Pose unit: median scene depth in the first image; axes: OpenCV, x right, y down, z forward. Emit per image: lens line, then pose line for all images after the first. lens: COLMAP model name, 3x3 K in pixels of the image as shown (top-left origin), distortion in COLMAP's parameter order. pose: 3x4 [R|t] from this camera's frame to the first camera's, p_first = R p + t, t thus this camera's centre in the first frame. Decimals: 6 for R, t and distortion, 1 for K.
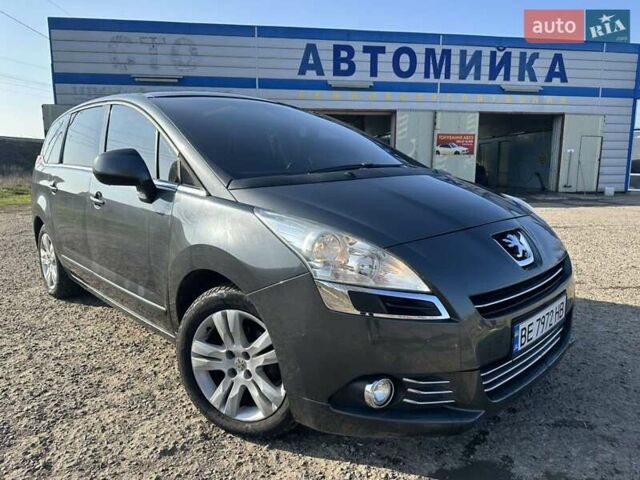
lens RADIAL K [[443.0, 0, 321.7], [0, 443.0, 246.2], [0, 0, 1]] dist [0.012037, -0.008360]
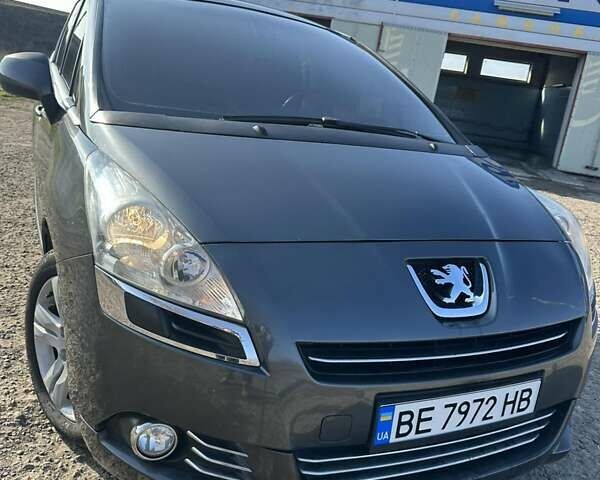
lens RADIAL K [[557.2, 0, 298.3], [0, 557.2, 238.7], [0, 0, 1]] dist [0.000978, 0.000000]
pose [[0.940586, 0.213954, -0.263671, 0.422666], [-0.196911, 0.976302, 0.089778, -0.091216], [0.276631, -0.032524, 0.960426, 0.173818]]
